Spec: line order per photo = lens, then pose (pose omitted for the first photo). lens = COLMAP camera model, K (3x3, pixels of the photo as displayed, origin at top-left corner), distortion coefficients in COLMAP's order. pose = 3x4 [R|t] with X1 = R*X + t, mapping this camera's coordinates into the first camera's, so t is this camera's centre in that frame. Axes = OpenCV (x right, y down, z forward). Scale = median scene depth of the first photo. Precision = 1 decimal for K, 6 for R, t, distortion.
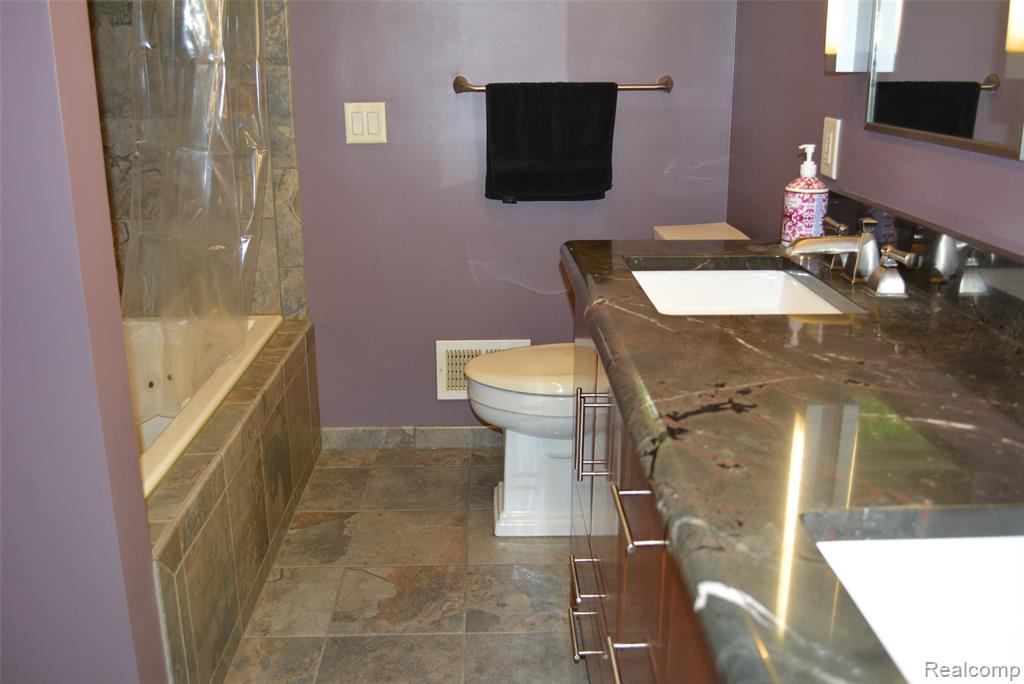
lens RADIAL K [[959.0, 0, 512.1], [0, 959.0, 344.9], [0, 0, 1]] dist [-0.063760, 0.000000]
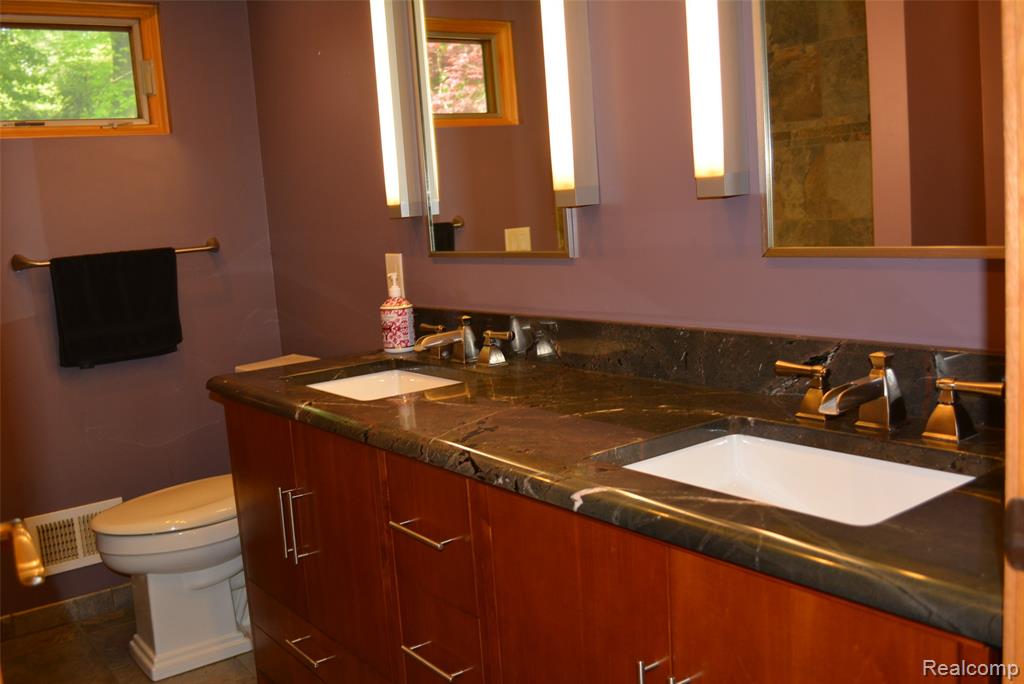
lens RADIAL K [[959.0, 0, 510.8], [0, 959.0, 339.8], [0, 0, 1]] dist [-0.063760, 0.000000]
pose [[0.818291, -0.131829, 0.559483, -0.299850], [0.227152, 0.968282, -0.104077, 0.051375], [-0.528017, 0.212253, 0.822282, -0.145429]]
